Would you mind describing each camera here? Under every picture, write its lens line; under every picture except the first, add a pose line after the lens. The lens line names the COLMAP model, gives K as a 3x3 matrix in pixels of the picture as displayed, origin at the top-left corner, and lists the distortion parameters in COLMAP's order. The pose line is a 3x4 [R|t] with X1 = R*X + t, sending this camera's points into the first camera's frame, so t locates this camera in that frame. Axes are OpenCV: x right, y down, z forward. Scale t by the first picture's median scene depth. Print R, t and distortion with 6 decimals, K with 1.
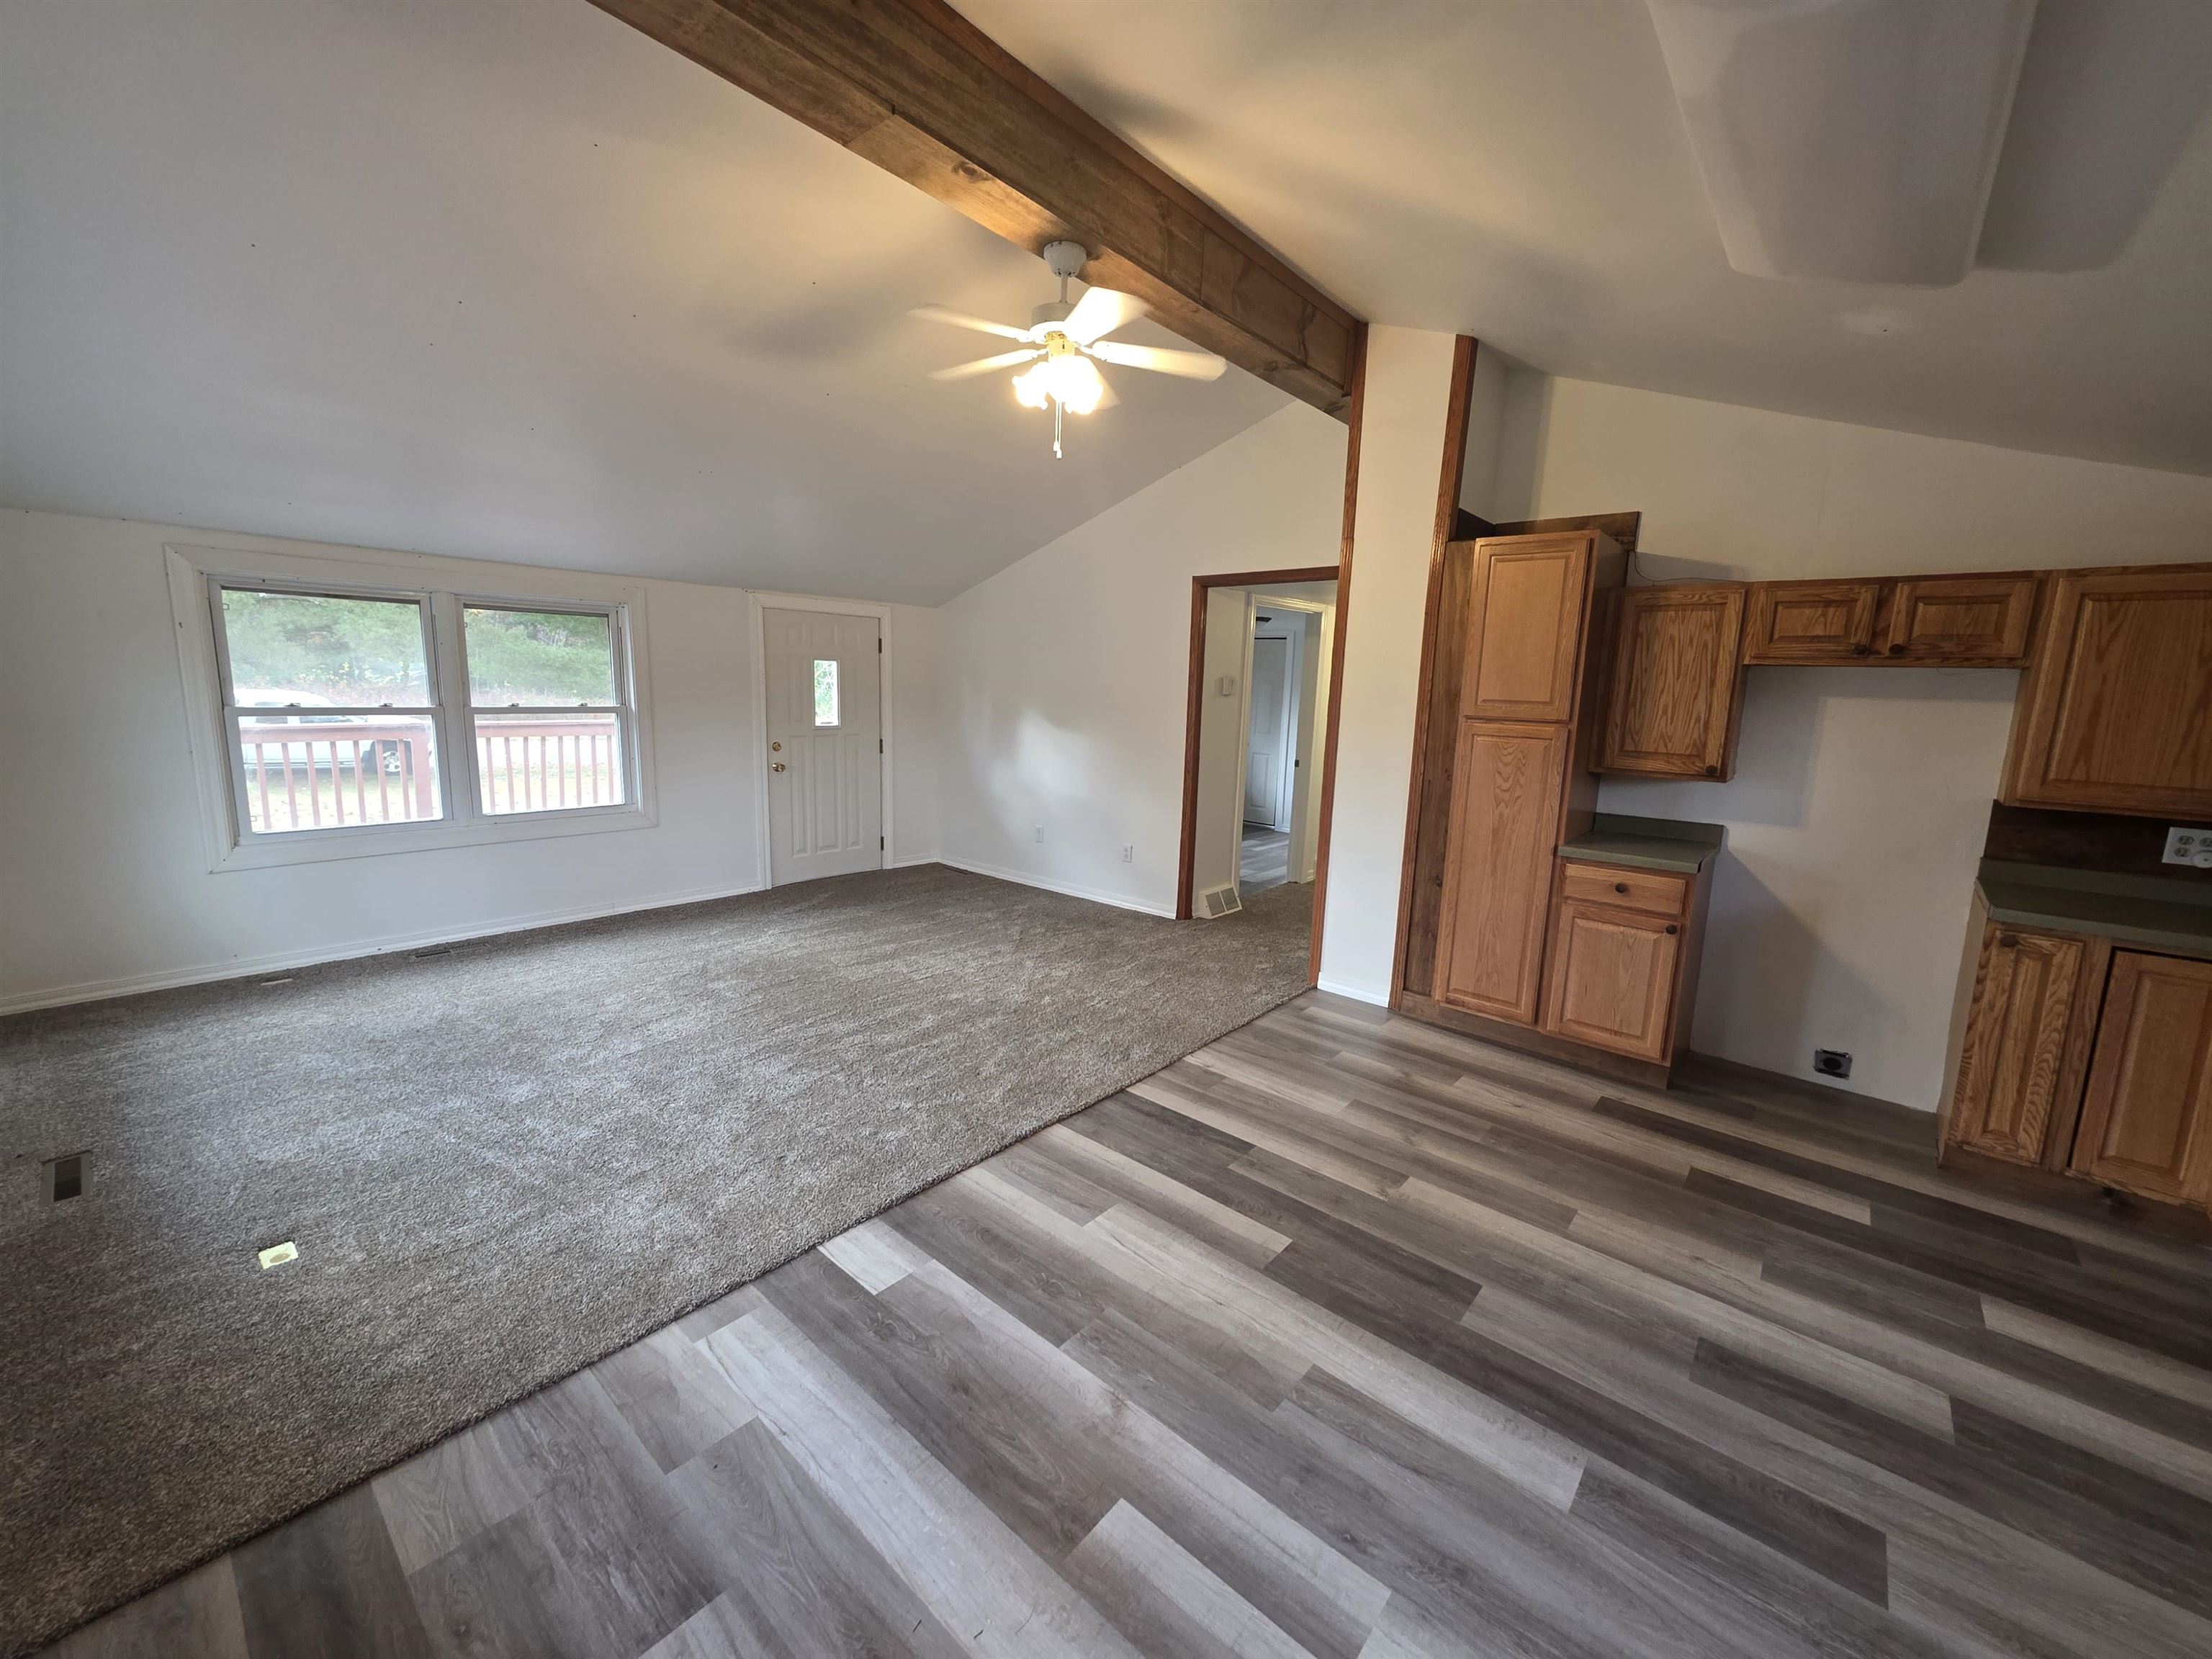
lens RADIAL K [[880.0, 0, 1110.1], [0, 880.0, 823.5], [0, 0, 1]] dist [0.001742, 0.000073]
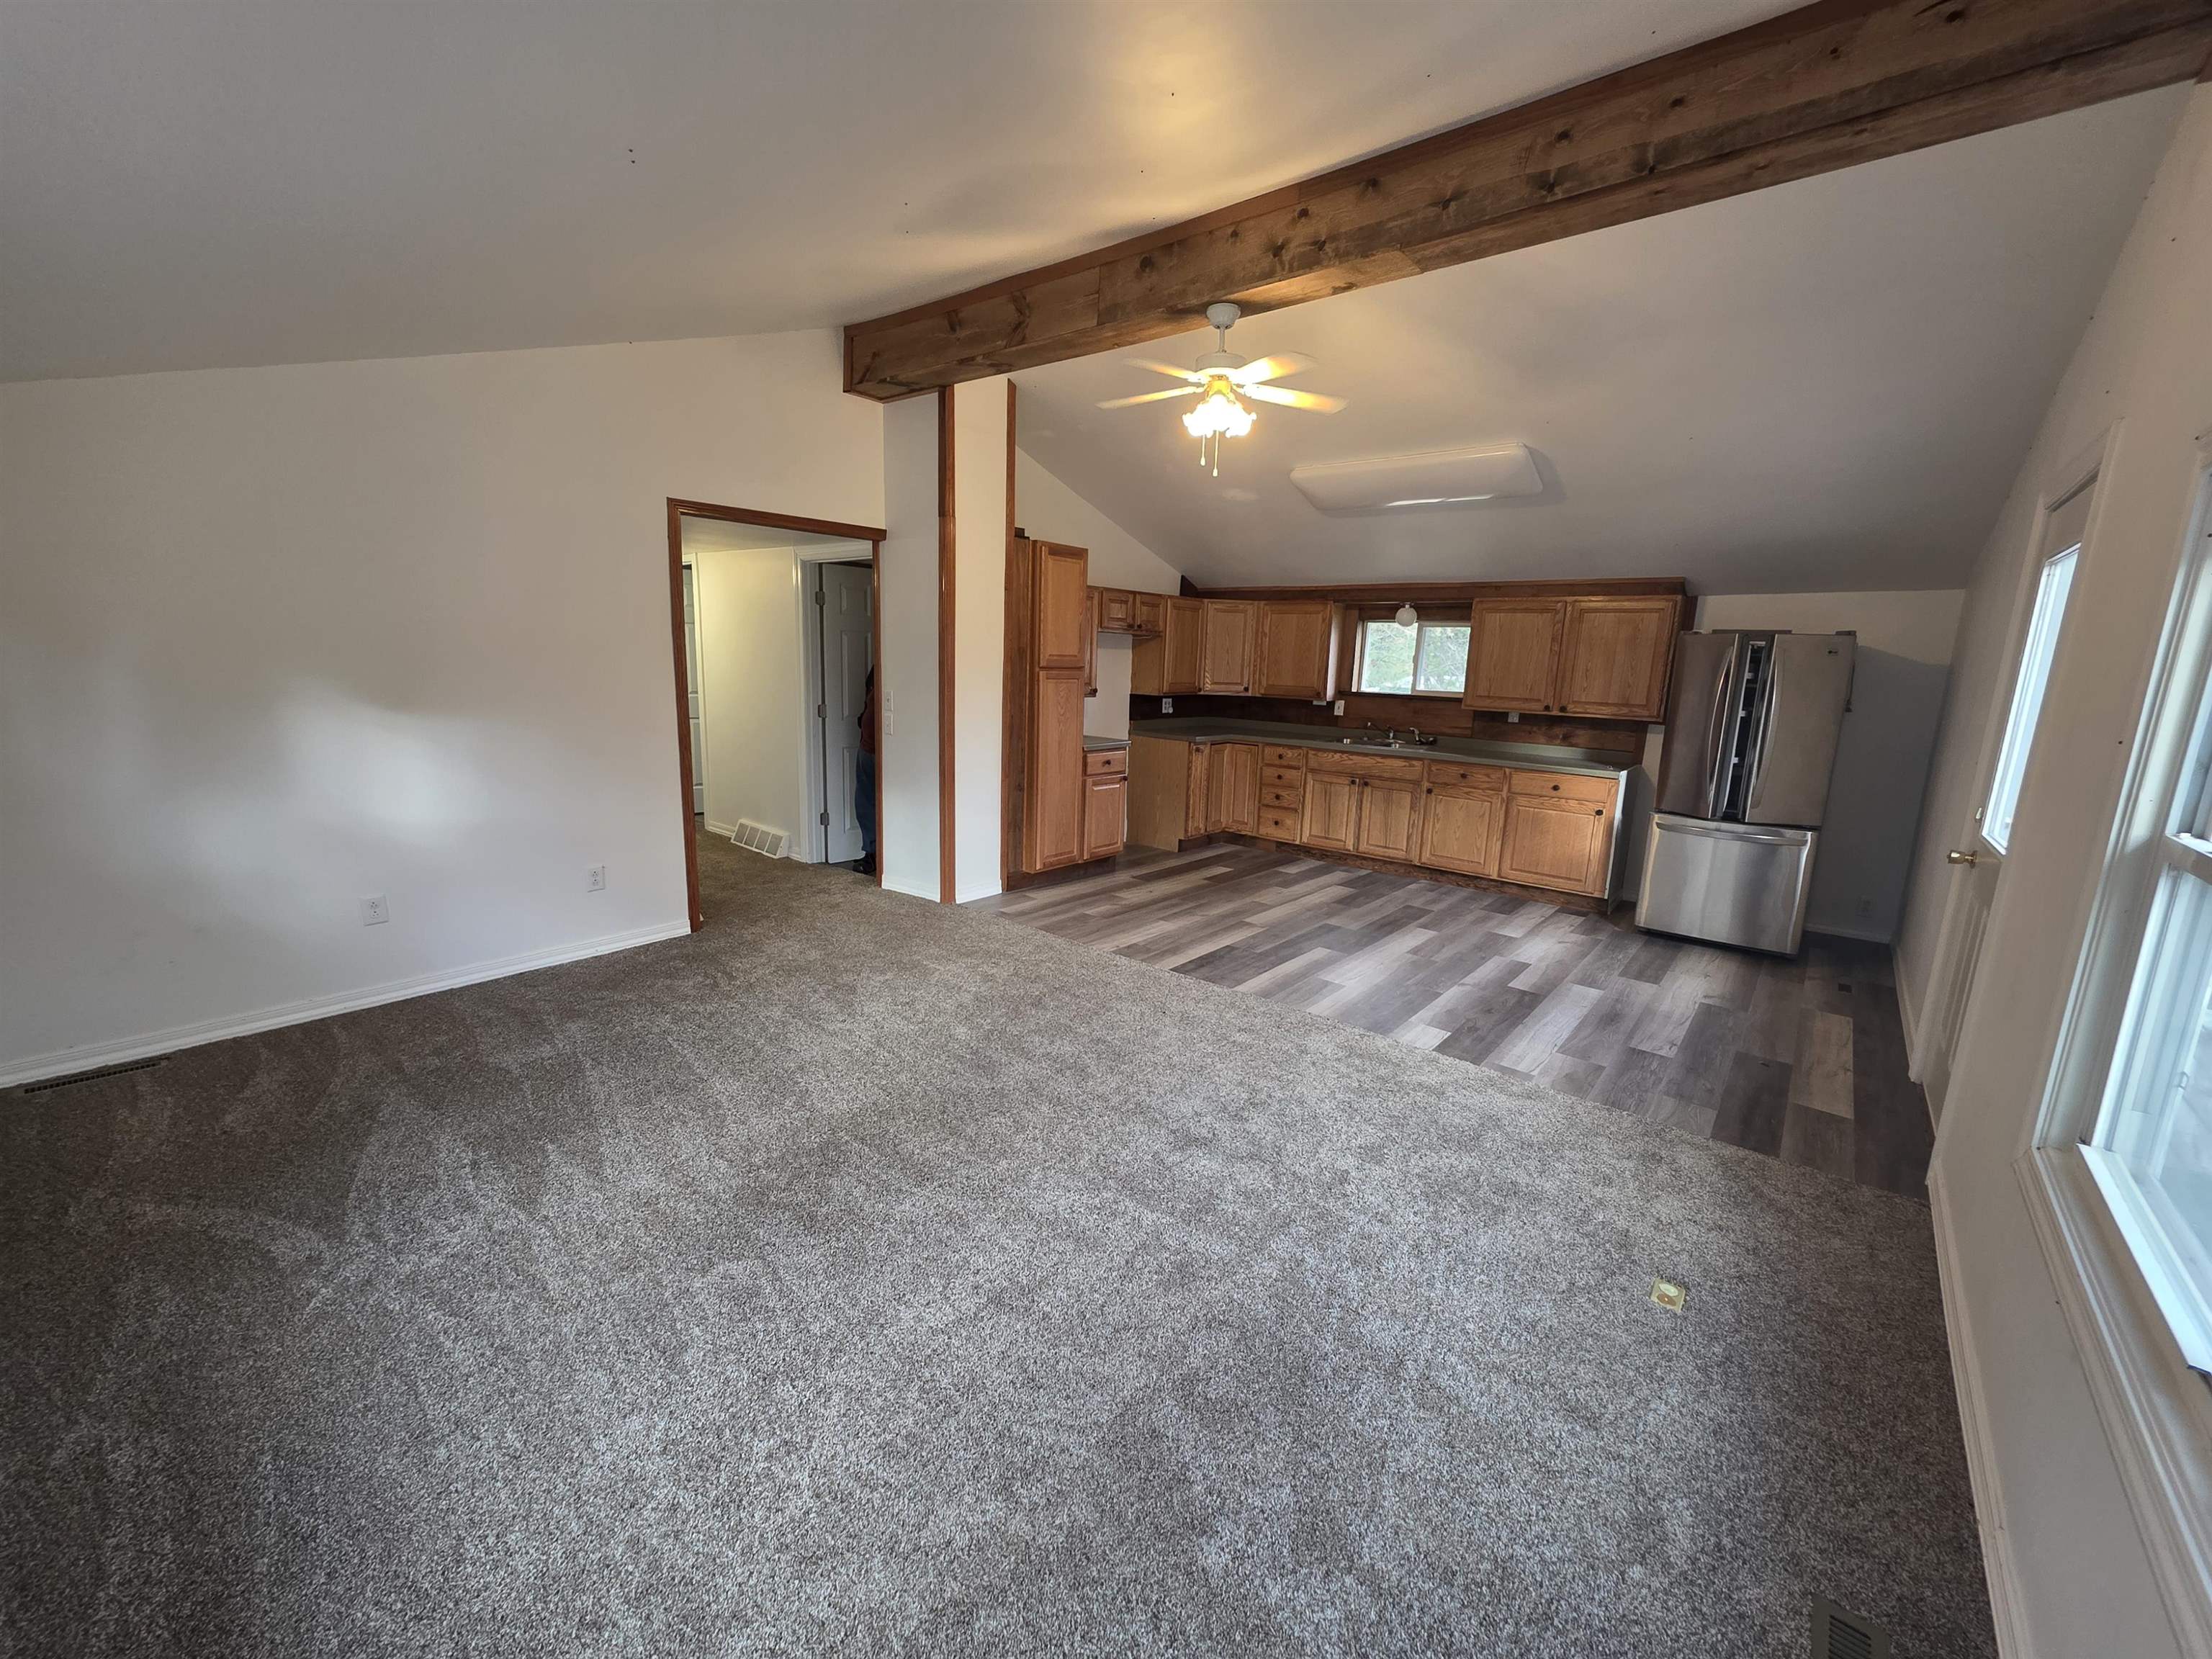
lens RADIAL K [[880.0, 0, 1110.1], [0, 880.0, 823.5], [0, 0, 1]] dist [0.001742, 0.000073]
pose [[-0.012053, -0.220982, 0.975203, -1.347282], [0.126954, 0.967044, 0.220702, -0.227319], [-0.991835, 0.126466, 0.016399, 1.166231]]
